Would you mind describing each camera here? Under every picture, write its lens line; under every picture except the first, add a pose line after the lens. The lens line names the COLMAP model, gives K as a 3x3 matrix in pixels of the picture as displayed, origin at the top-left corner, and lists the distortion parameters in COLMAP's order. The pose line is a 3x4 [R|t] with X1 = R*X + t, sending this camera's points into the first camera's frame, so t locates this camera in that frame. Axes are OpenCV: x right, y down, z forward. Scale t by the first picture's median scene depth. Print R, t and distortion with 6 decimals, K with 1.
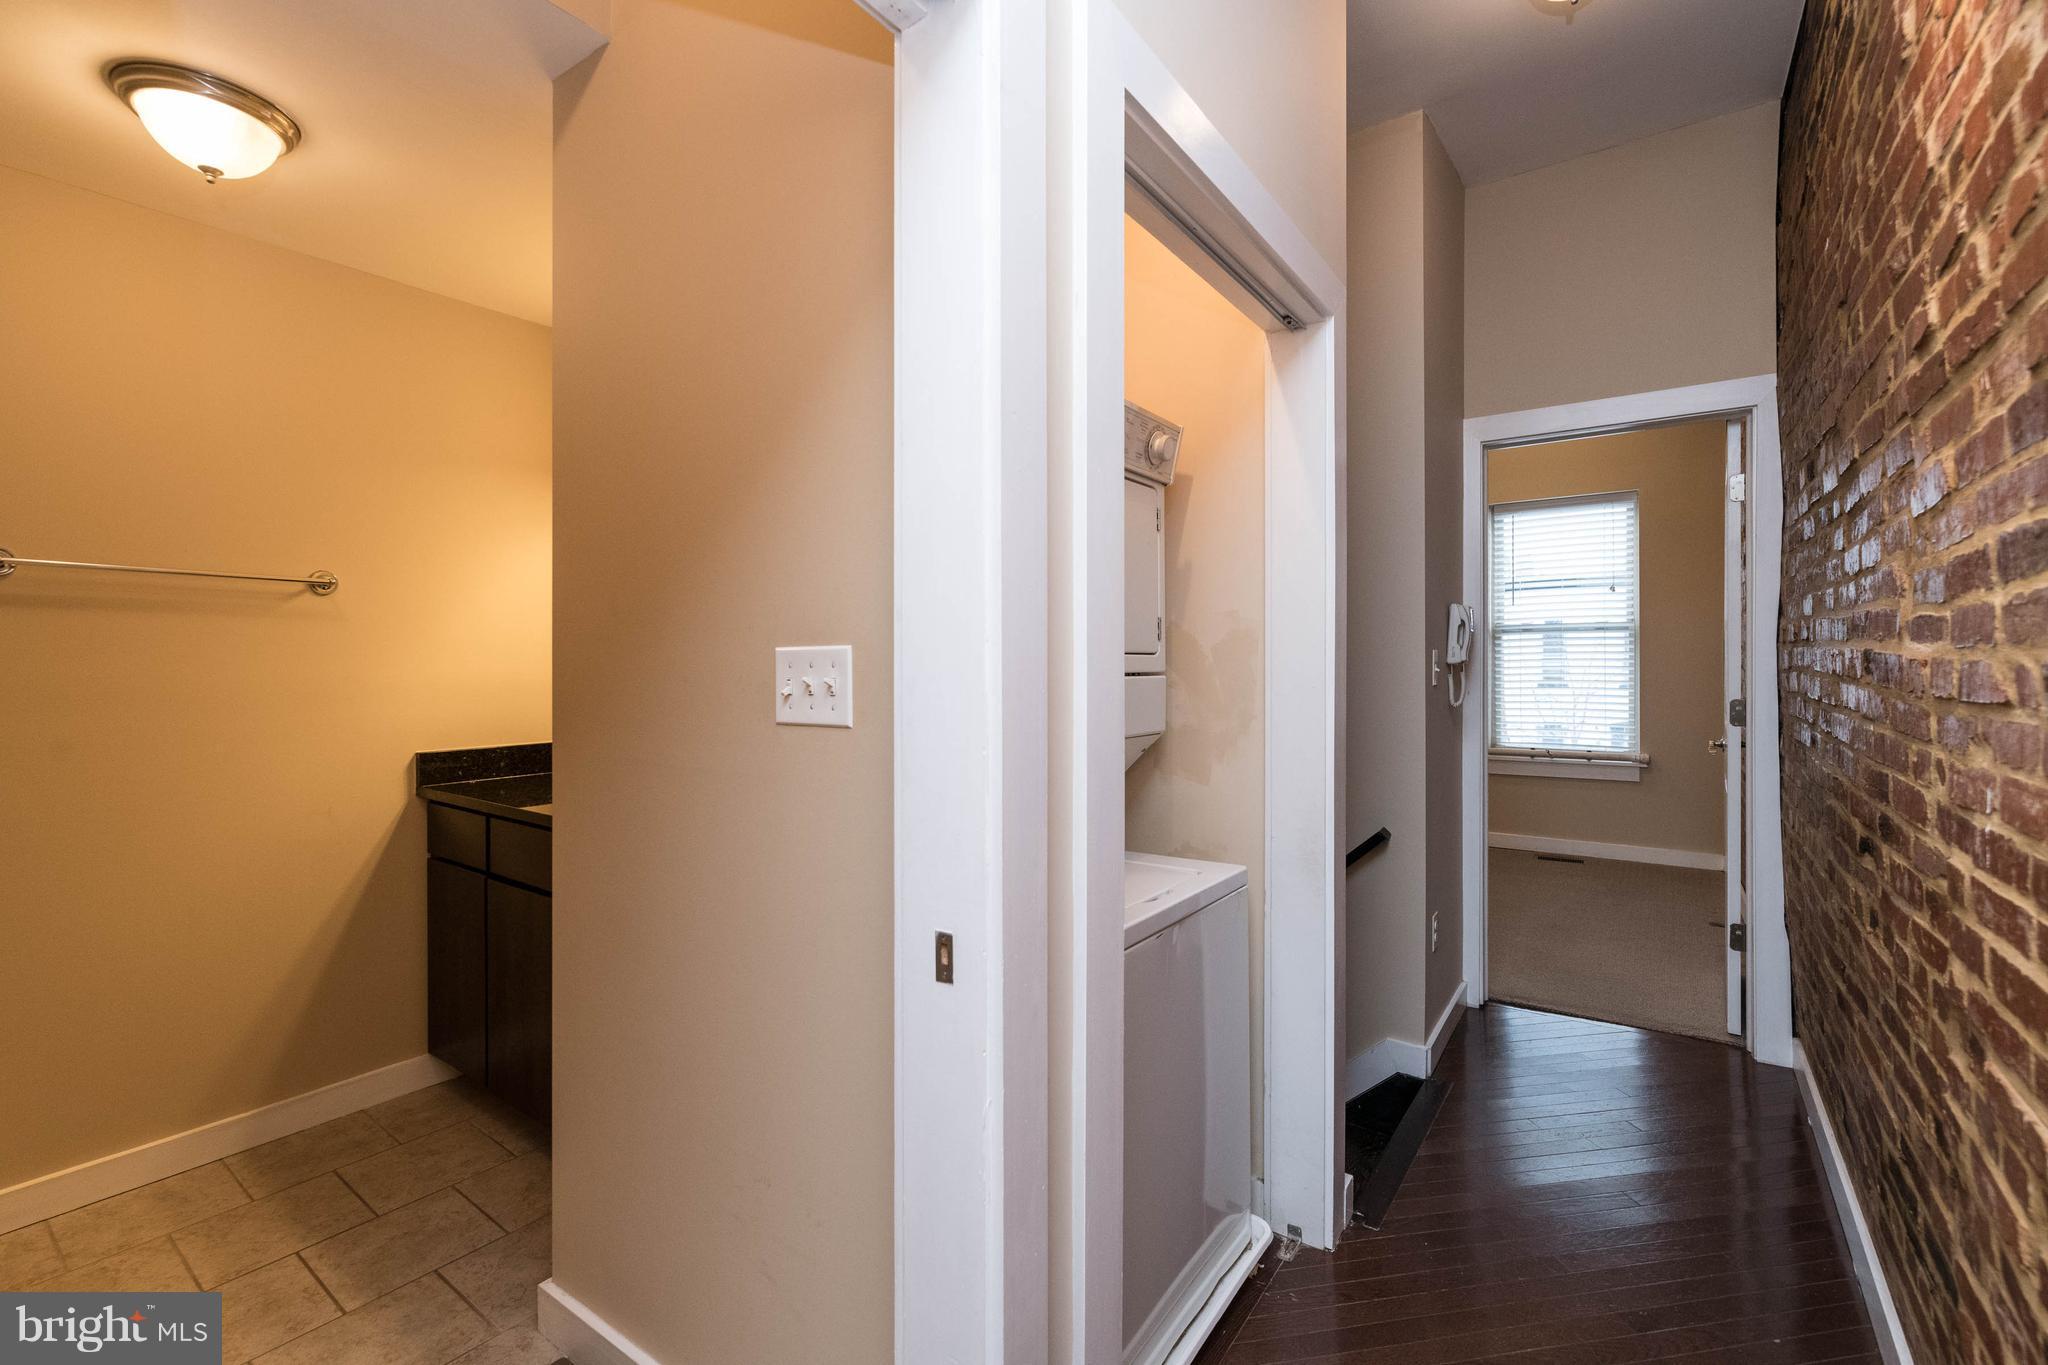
lens RADIAL K [[884.7, 0, 1030.0], [0, 884.7, 675.8], [0, 0, 1]] dist [-0.001363, -0.000355]
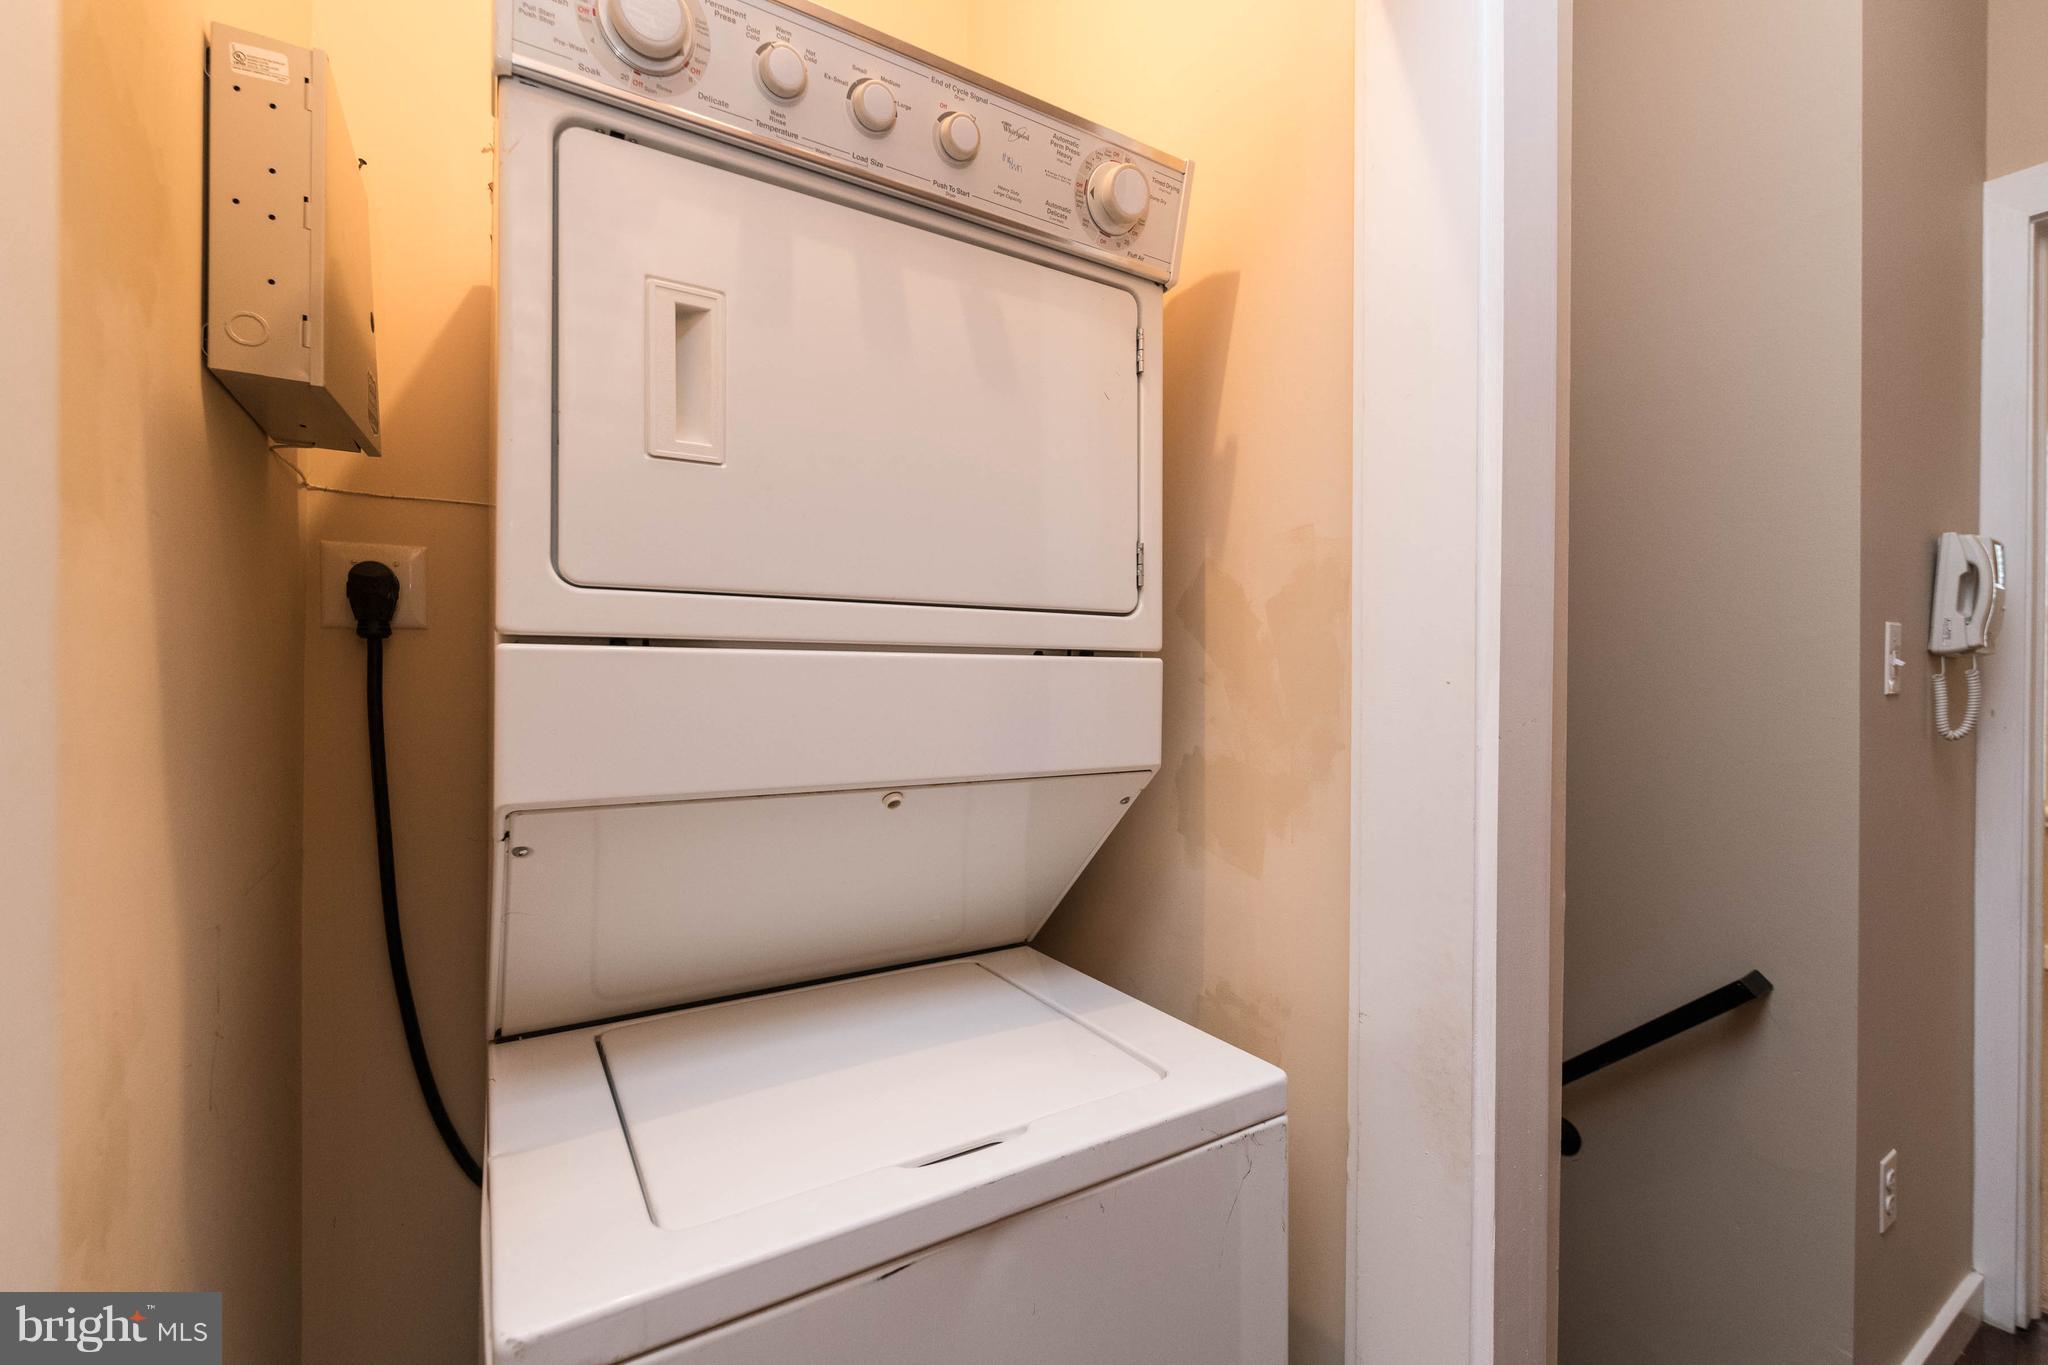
lens RADIAL K [[884.7, 0, 1022.2], [0, 884.7, 677.7], [0, 0, 1]] dist [-0.001363, -0.000355]
pose [[0.922414, 0.011249, -0.386039, 0.191956], [-0.013532, 0.999903, -0.003198, 0.009435], [0.385966, 0.008174, 0.922477, 0.343970]]
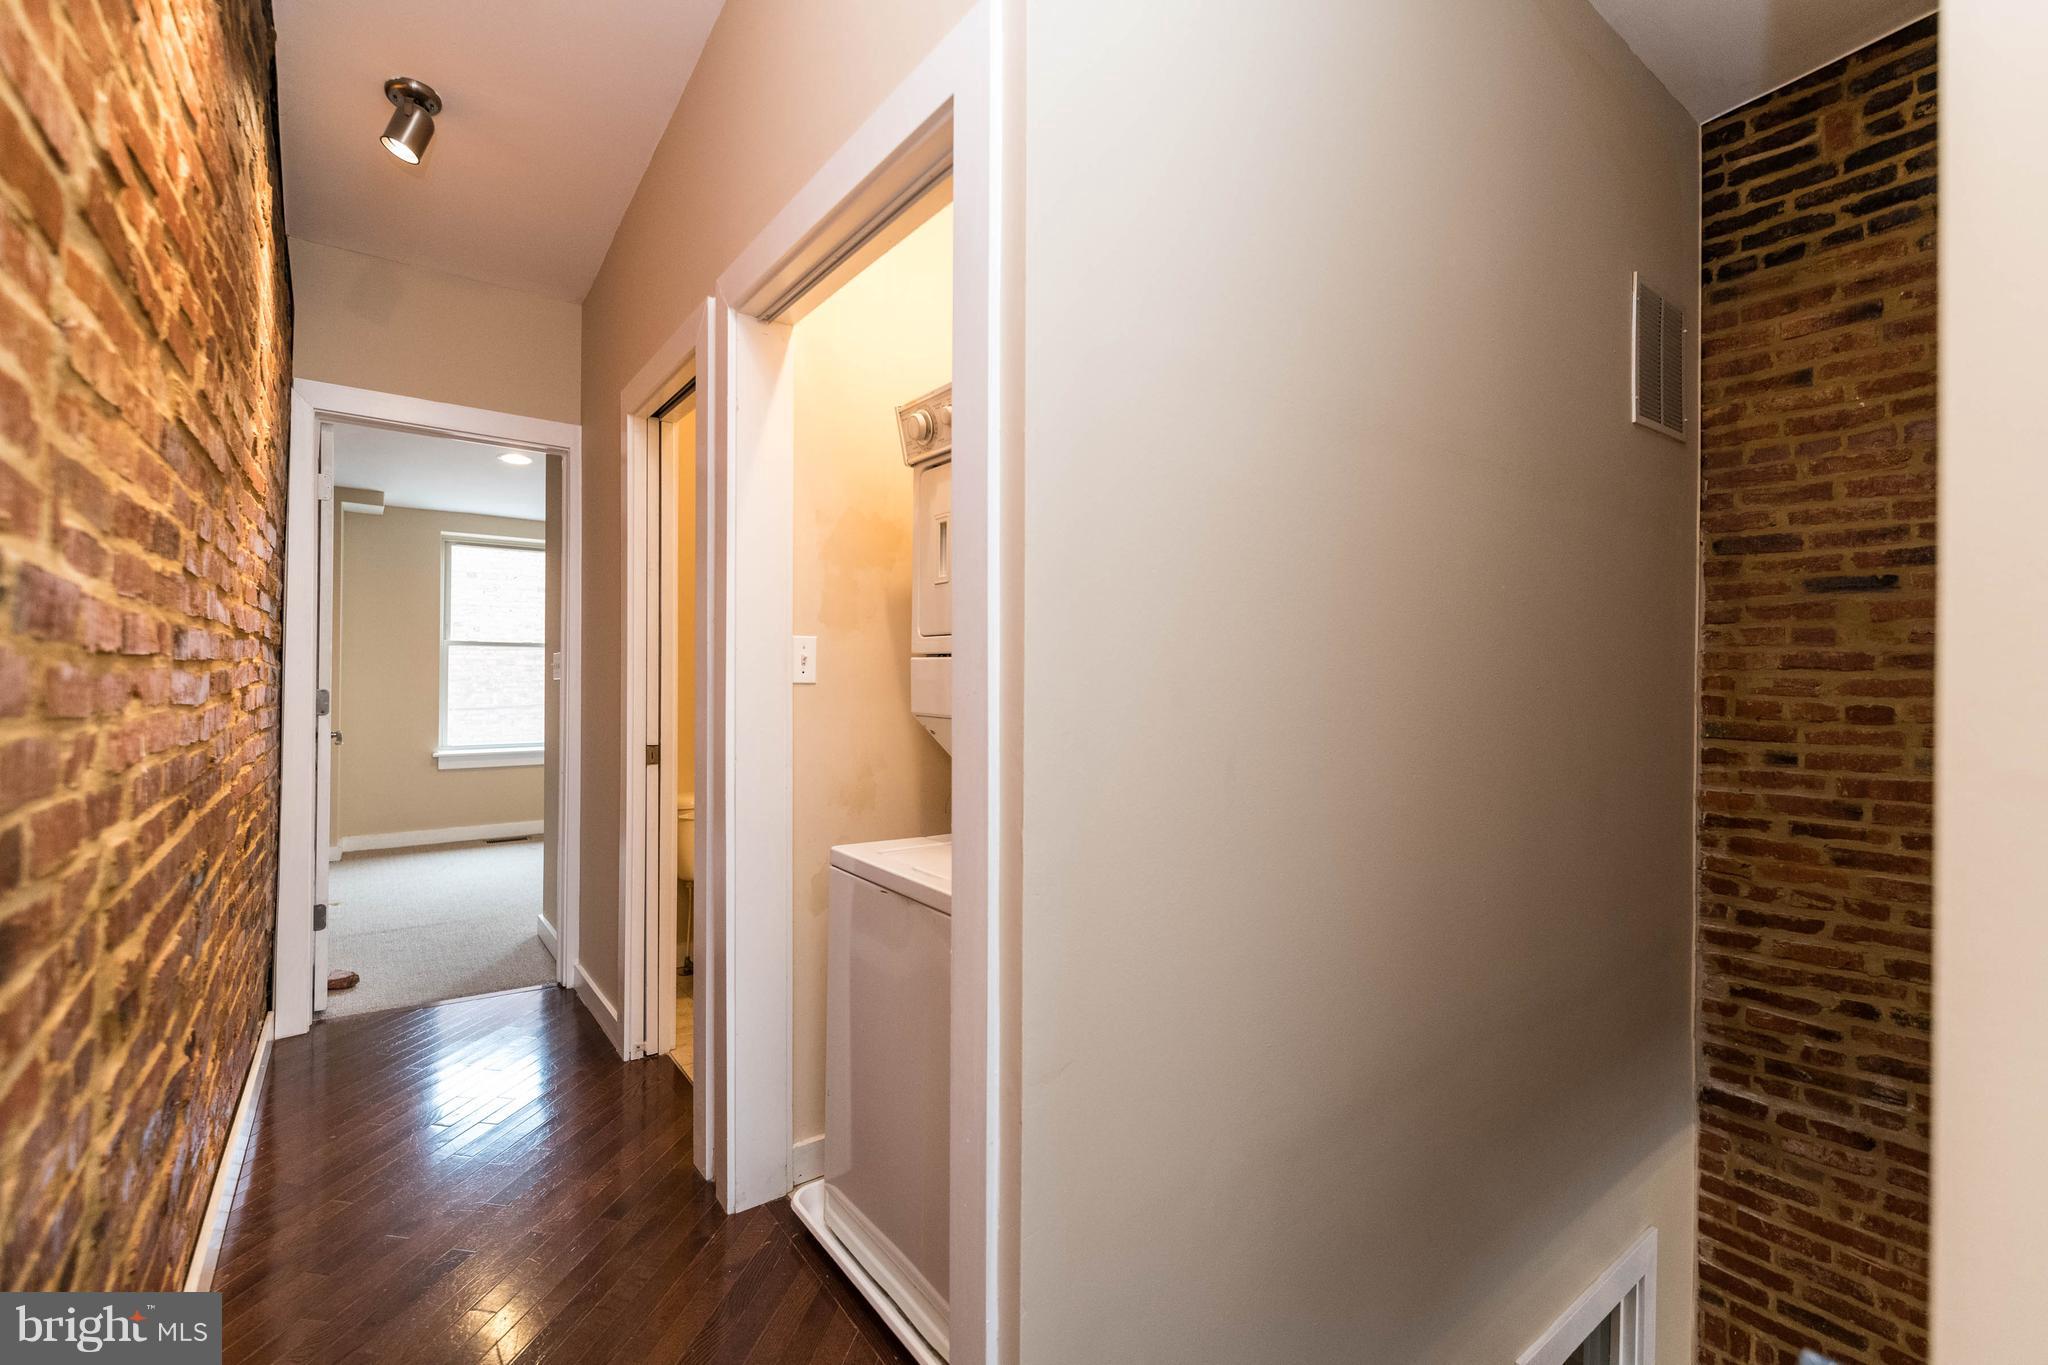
lens RADIAL K [[884.7, 0, 1027.2], [0, 884.7, 673.5], [0, 0, 1]] dist [-0.001363, -0.000355]
pose [[-0.306139, -0.000648, -0.951987, 0.600965], [-0.014870, 0.999881, 0.004102, 0.009659], [0.951871, 0.015412, -0.306112, 0.796098]]
